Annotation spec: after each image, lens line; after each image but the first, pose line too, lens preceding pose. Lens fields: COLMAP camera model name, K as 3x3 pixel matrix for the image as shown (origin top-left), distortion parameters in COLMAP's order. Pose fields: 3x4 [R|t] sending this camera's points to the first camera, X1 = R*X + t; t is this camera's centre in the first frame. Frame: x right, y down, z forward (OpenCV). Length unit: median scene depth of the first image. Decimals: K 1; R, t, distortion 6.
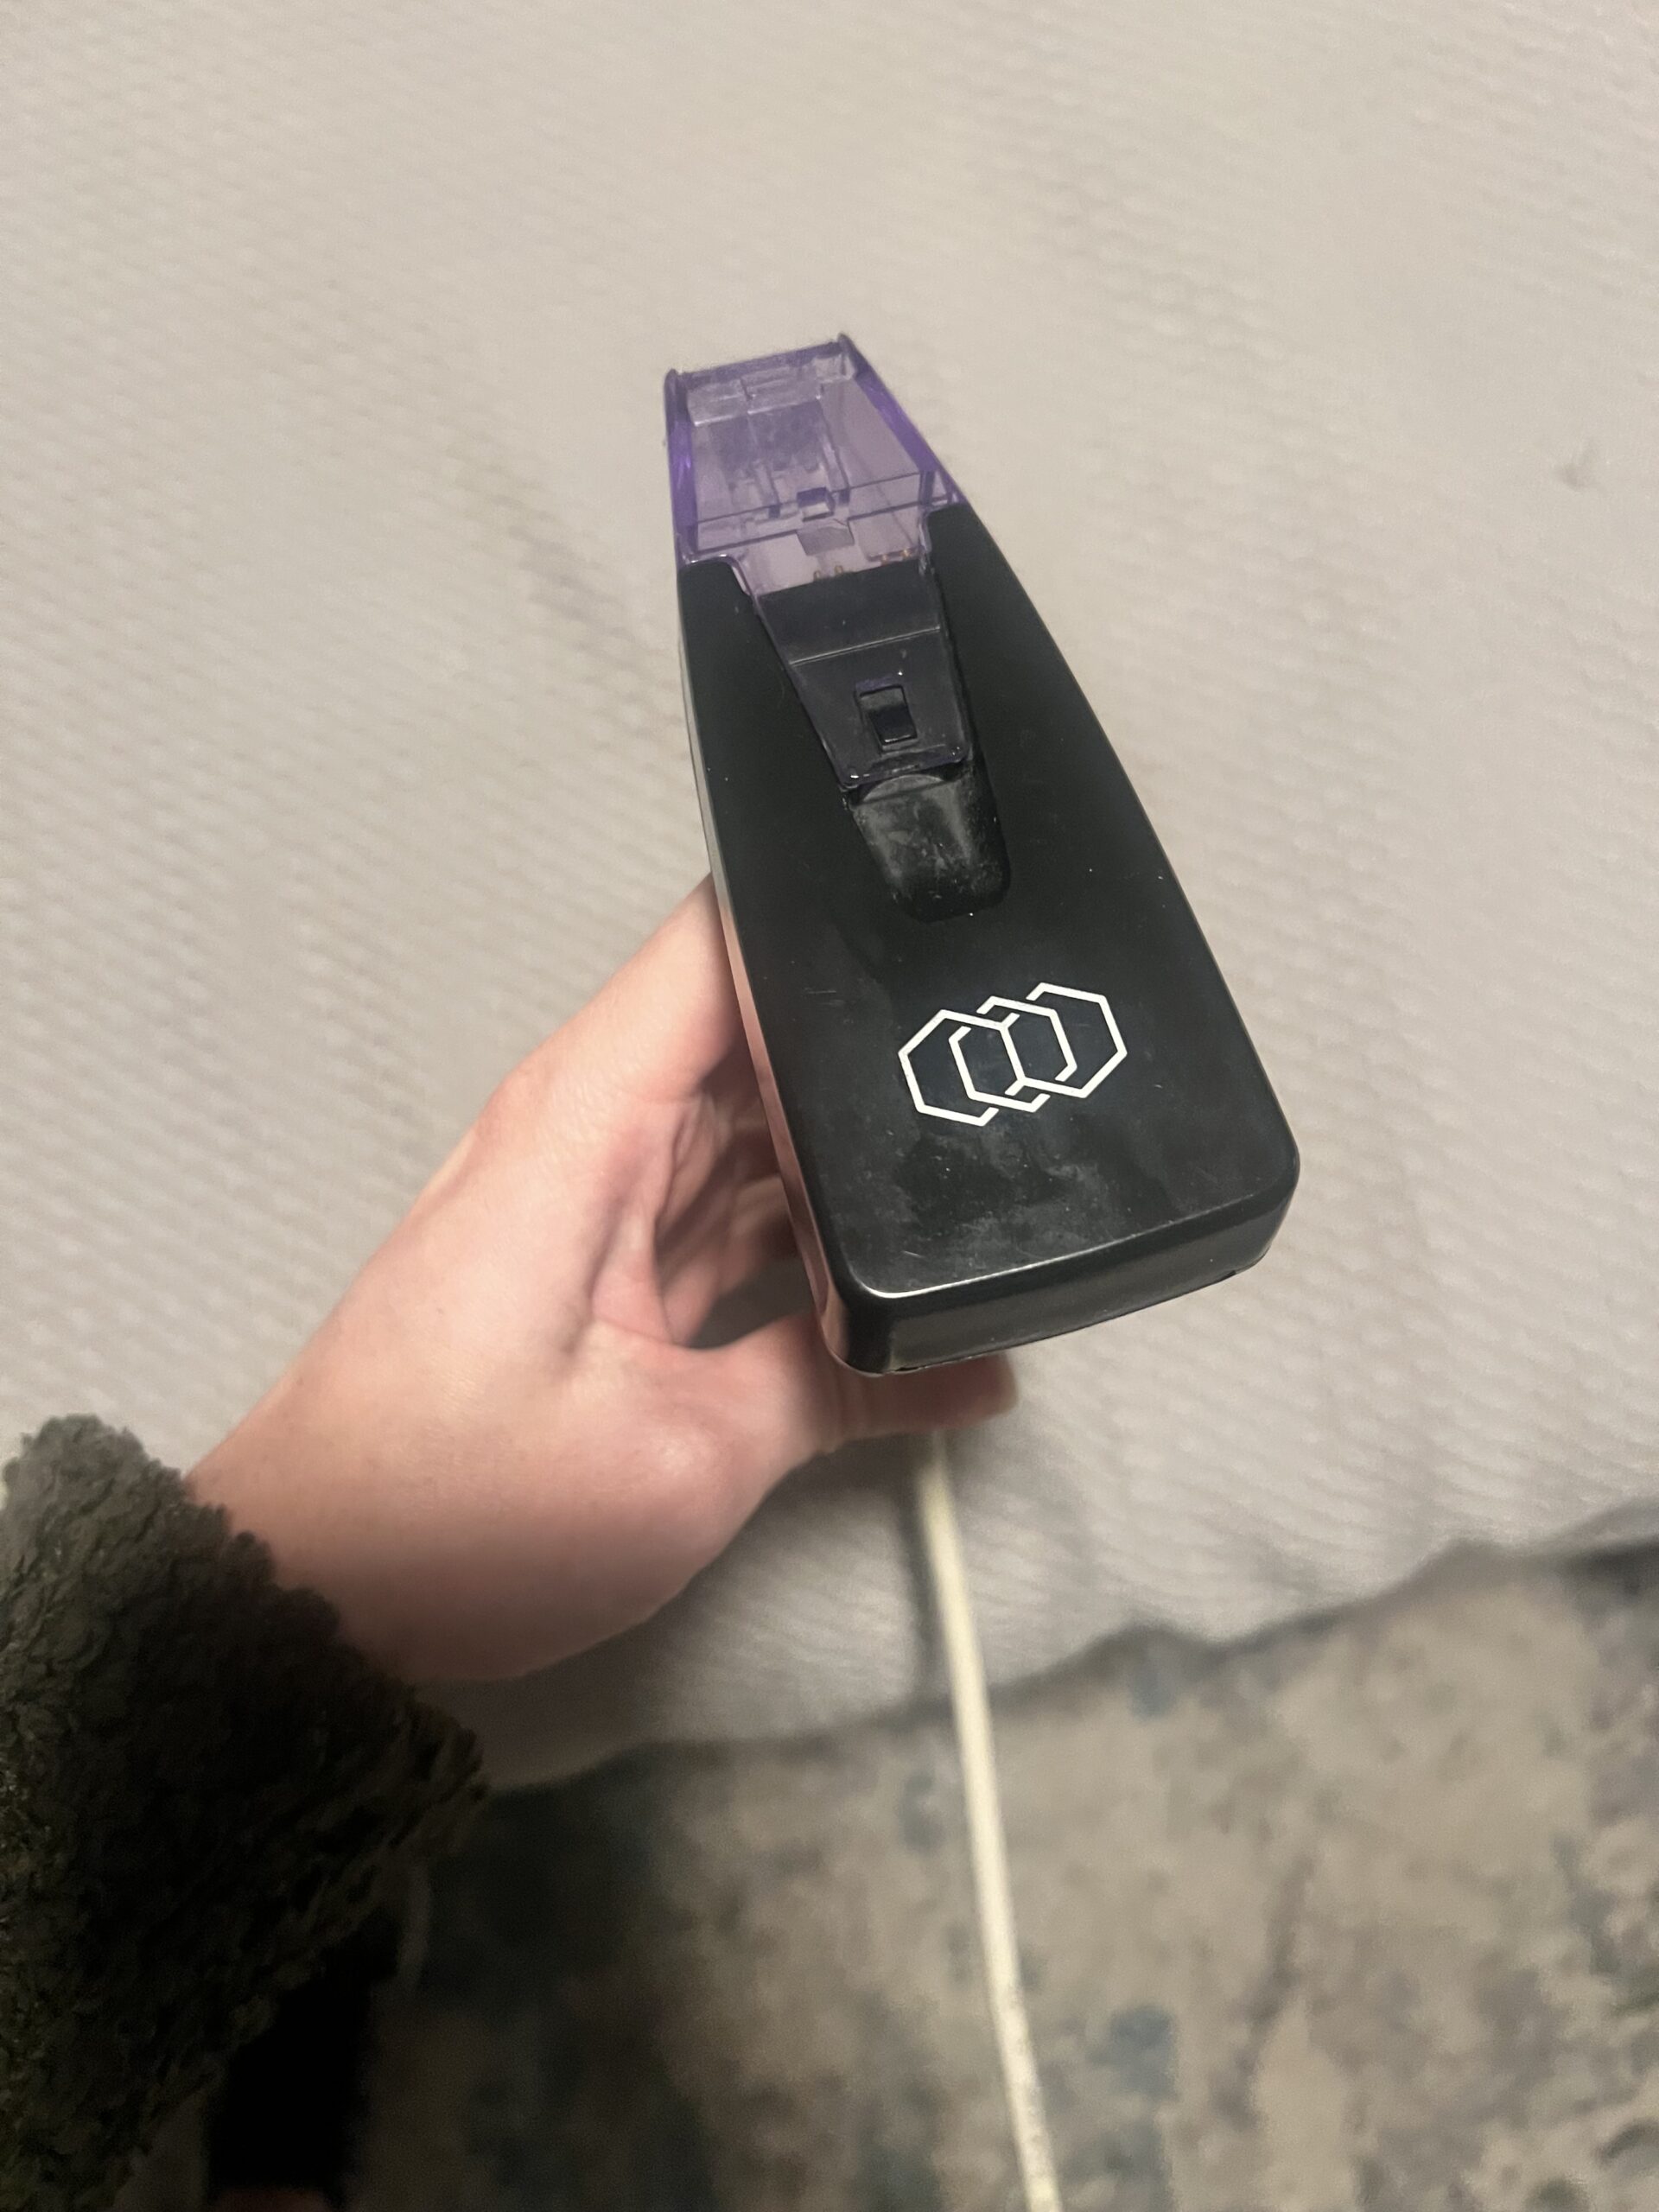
lens RADIAL K [[1780.4, 0, 837.5], [0, 1780.4, 1109.3], [0, 0, 1]] dist [-0.000195, -0.006011]
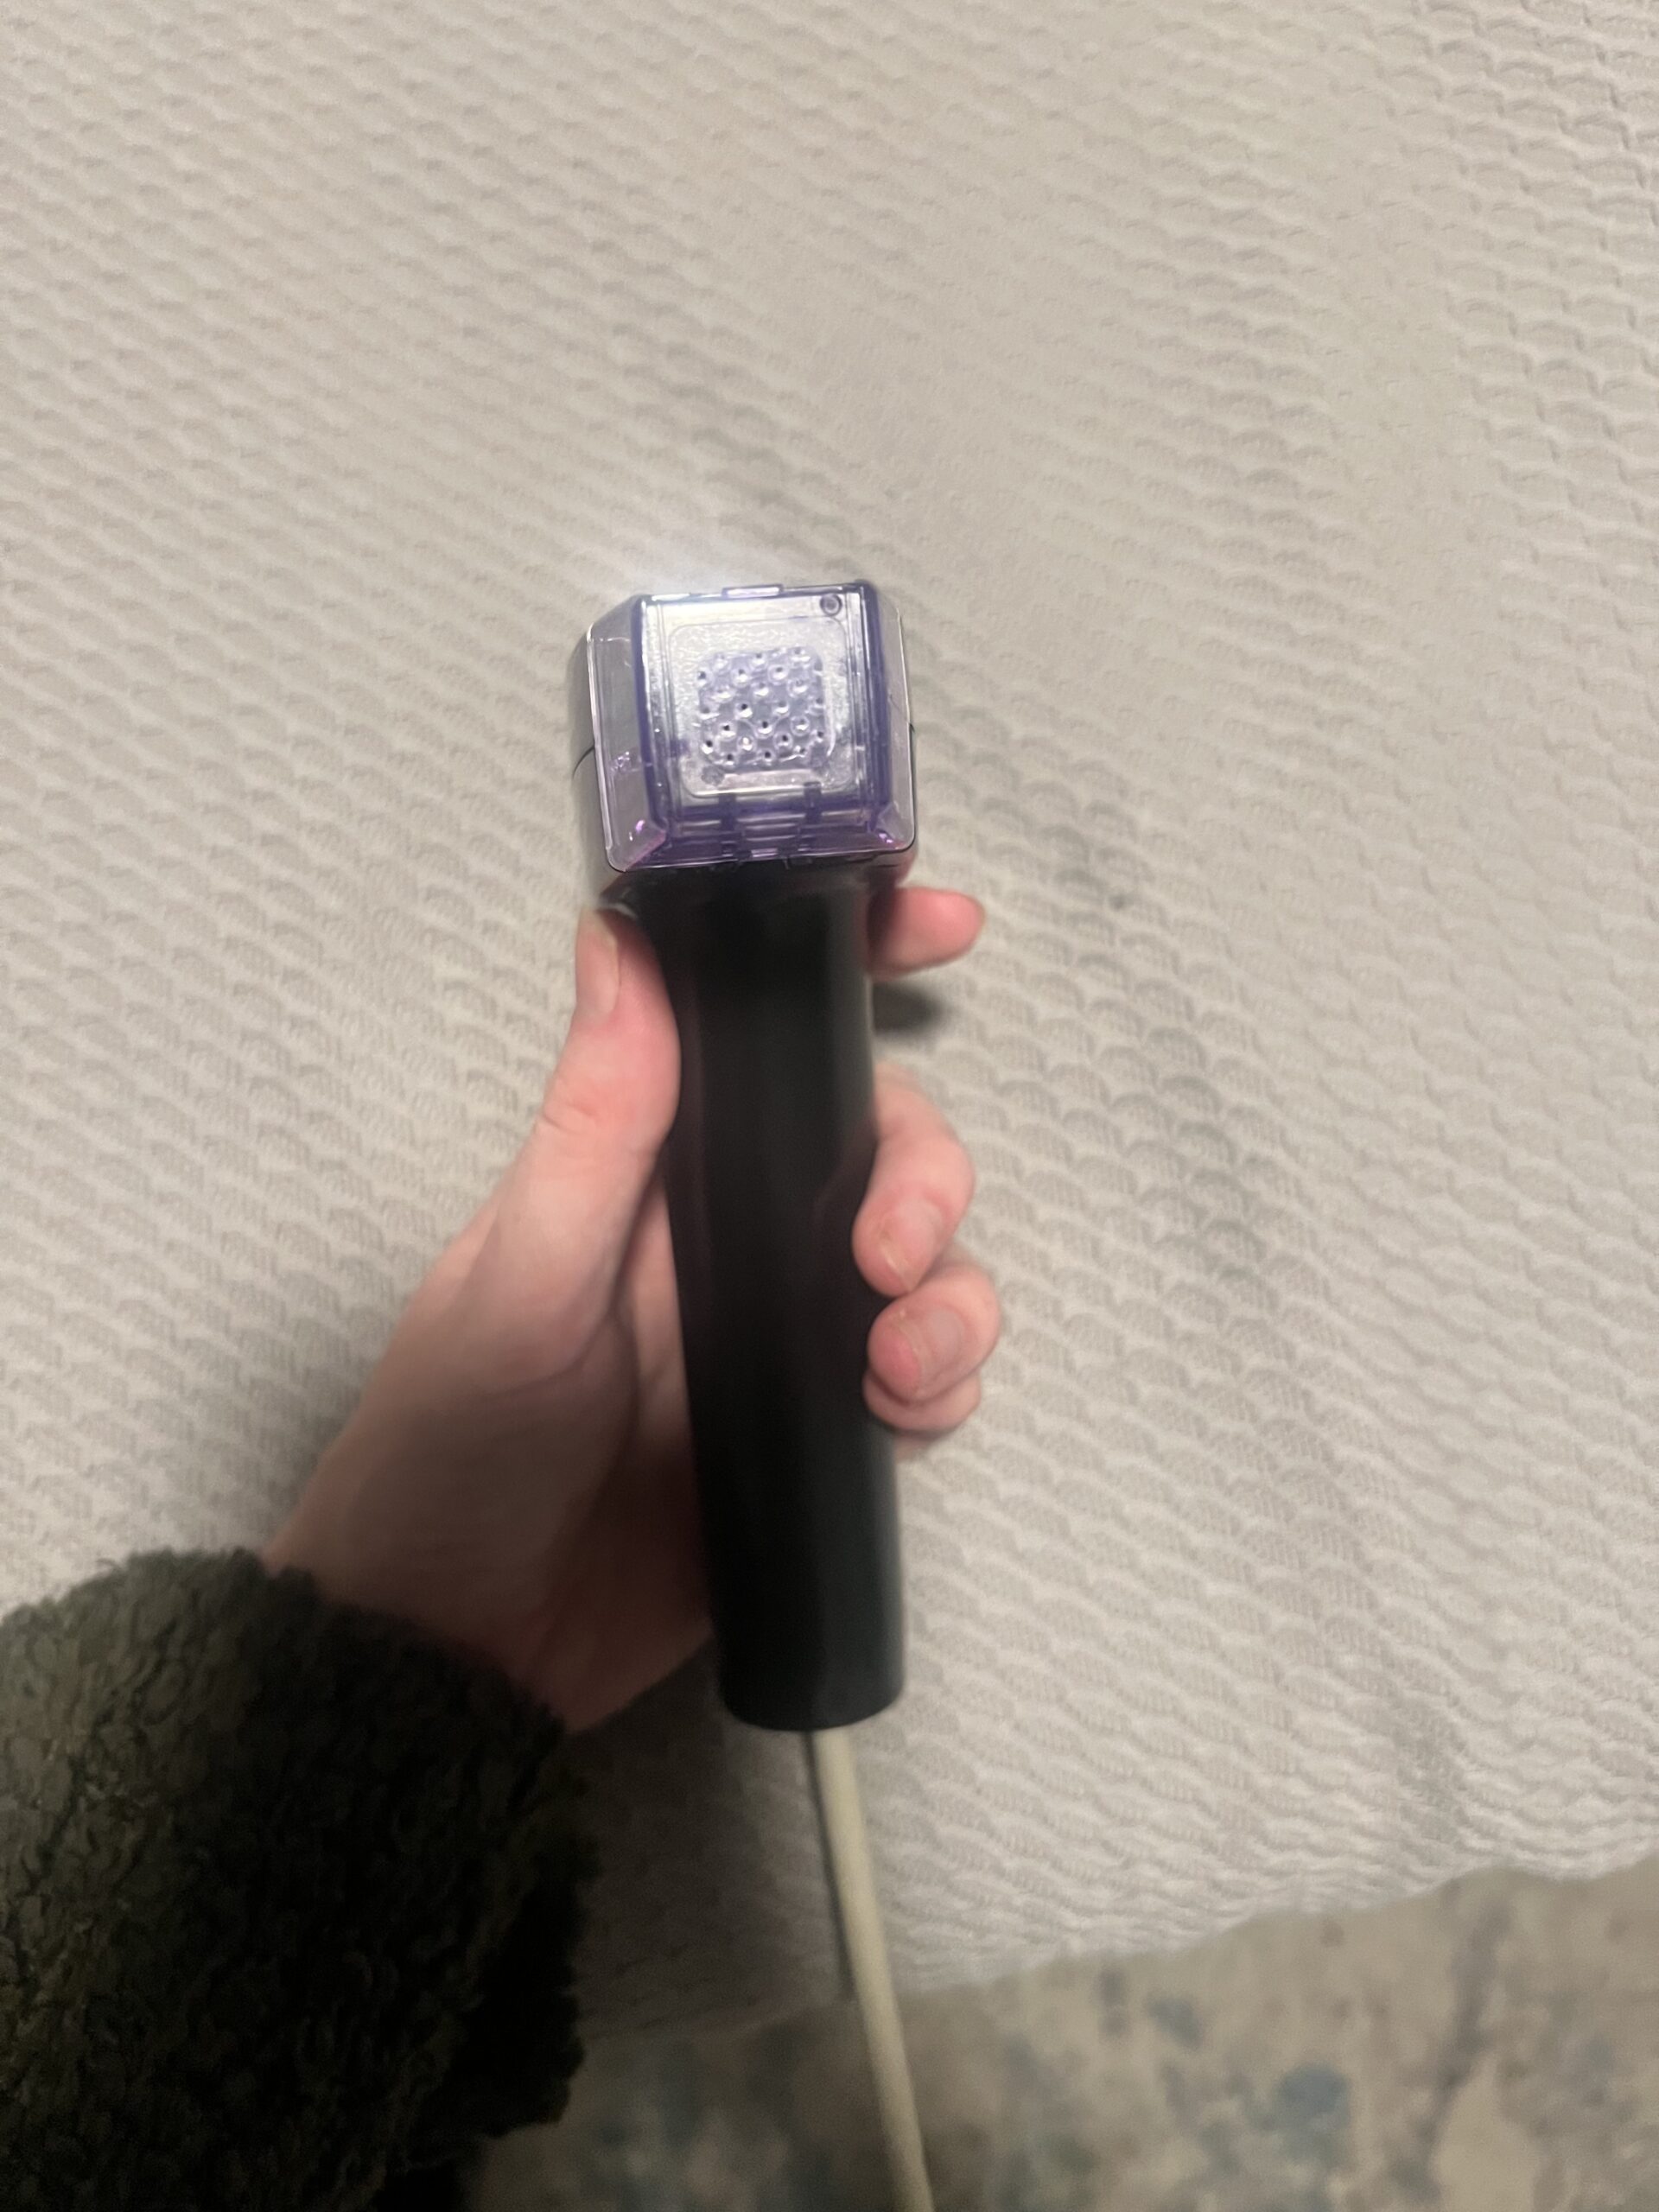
lens RADIAL K [[1780.4, 0, 814.5], [0, 1780.4, 1102.8], [0, 0, 1]] dist [-0.000195, -0.006011]
pose [[0.998055, 0.016531, -0.060104, -0.082828], [-0.013260, 0.998430, 0.054423, -0.078623], [0.060909, -0.053520, 0.996707, 0.220951]]
